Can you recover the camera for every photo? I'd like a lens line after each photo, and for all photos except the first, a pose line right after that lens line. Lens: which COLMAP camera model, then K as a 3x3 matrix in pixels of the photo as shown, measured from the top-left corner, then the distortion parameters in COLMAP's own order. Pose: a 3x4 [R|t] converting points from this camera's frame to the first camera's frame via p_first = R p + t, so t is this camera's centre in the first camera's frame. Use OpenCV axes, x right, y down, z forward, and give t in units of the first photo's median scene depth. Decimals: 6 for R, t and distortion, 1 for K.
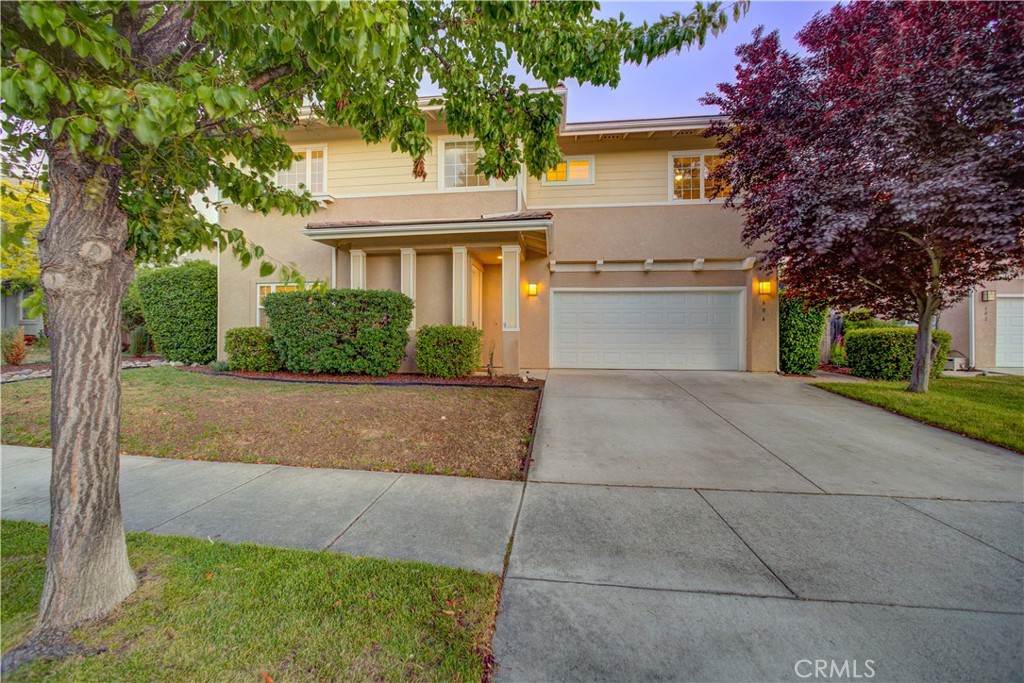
lens RADIAL K [[406.9, 0, 507.4], [0, 406.9, 332.5], [0, 0, 1]] dist [-0.026413, 0.013711]
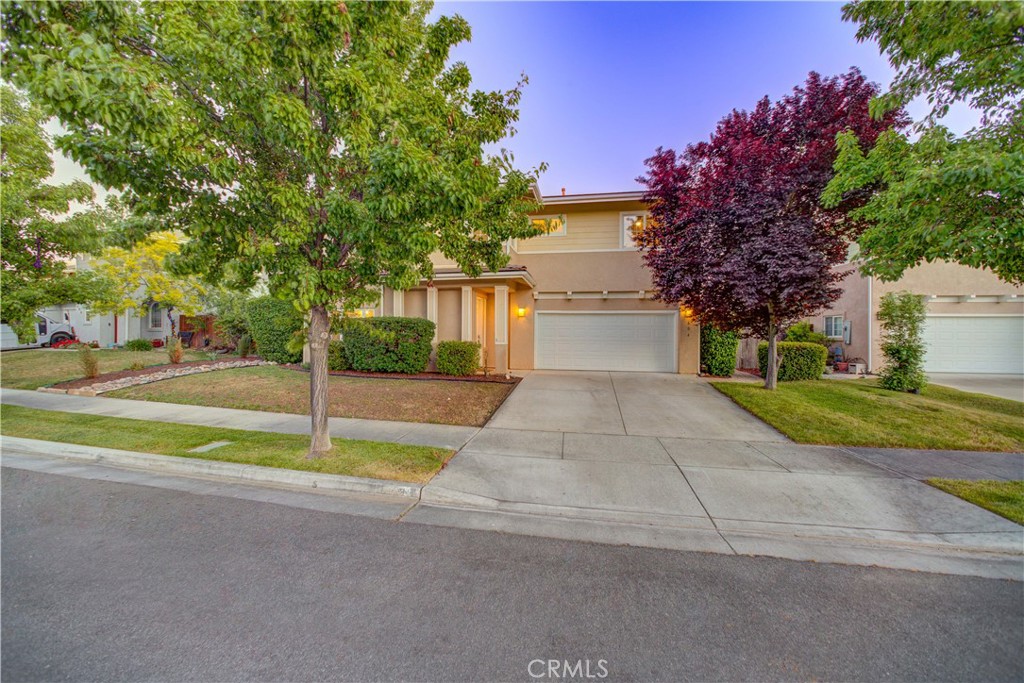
lens RADIAL K [[406.9, 0, 507.4], [0, 406.9, 332.5], [0, 0, 1]] dist [-0.026413, 0.013711]
pose [[0.997010, 0.003453, -0.077190, 0.152518], [-0.002876, 0.999967, 0.007579, -0.059272], [0.077214, -0.007334, 0.996988, -0.481281]]
